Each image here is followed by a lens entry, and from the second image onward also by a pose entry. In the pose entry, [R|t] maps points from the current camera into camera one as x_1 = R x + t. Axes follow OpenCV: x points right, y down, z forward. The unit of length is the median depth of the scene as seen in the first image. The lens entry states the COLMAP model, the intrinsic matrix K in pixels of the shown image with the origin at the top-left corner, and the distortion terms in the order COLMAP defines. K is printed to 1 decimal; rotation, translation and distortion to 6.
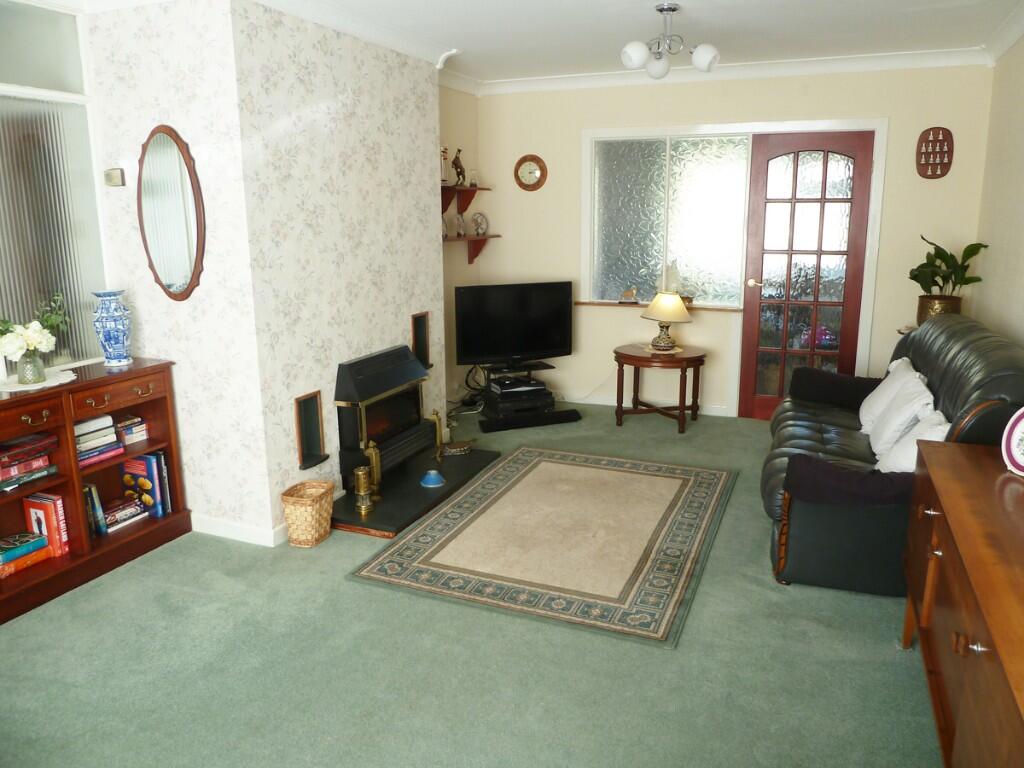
lens RADIAL K [[756.9, 0, 522.9], [0, 756.9, 381.3], [0, 0, 1]] dist [-0.042111, 0.013570]
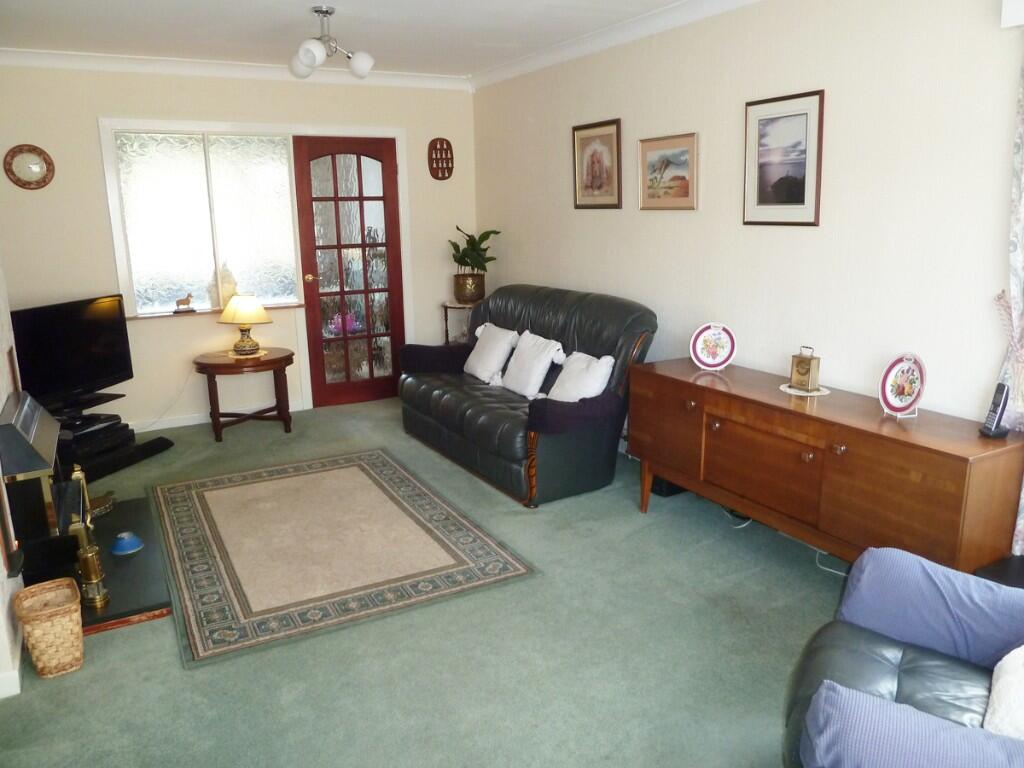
lens RADIAL K [[756.9, 0, 522.9], [0, 756.9, 381.3], [0, 0, 1]] dist [-0.042111, 0.013570]
pose [[0.625559, -0.179862, 0.759161, -0.390866], [0.181683, 0.979895, 0.082448, -0.026795], [-0.758727, 0.086351, 0.645660, 0.133782]]
